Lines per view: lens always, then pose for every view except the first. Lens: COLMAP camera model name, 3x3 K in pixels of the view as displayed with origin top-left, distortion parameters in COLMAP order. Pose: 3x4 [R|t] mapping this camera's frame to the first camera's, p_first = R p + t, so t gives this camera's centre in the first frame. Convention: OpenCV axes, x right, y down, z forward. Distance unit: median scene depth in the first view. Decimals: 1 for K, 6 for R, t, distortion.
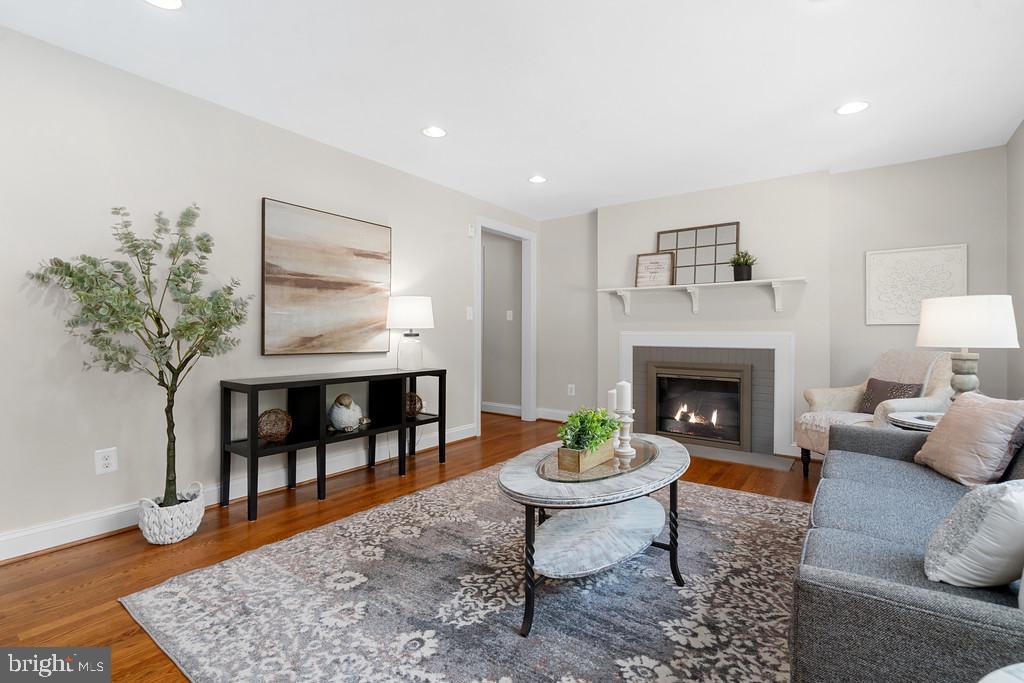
lens RADIAL K [[467.2, 0, 509.9], [0, 467.2, 335.2], [0, 0, 1]] dist [-0.004487, 0.000988]
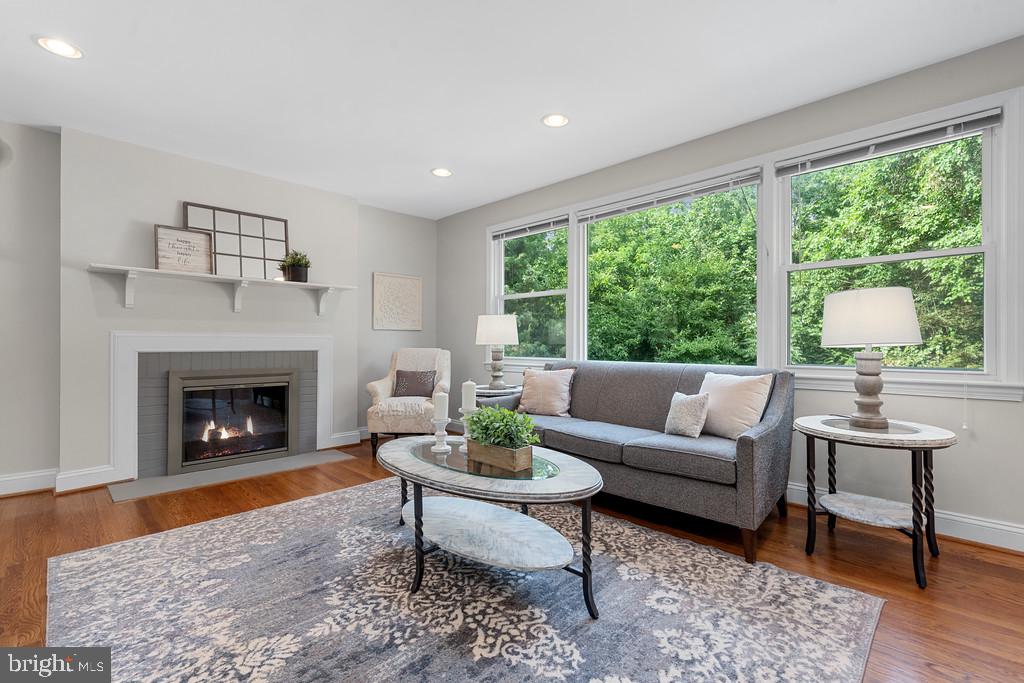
lens RADIAL K [[467.2, 0, 510.9], [0, 467.2, 344.4], [0, 0, 1]] dist [-0.004487, 0.000988]
pose [[0.130153, -0.012964, 0.991409, -0.459344], [-0.003197, 0.999904, 0.013495, 0.000201], [-0.991489, -0.004926, 0.130099, 0.462138]]
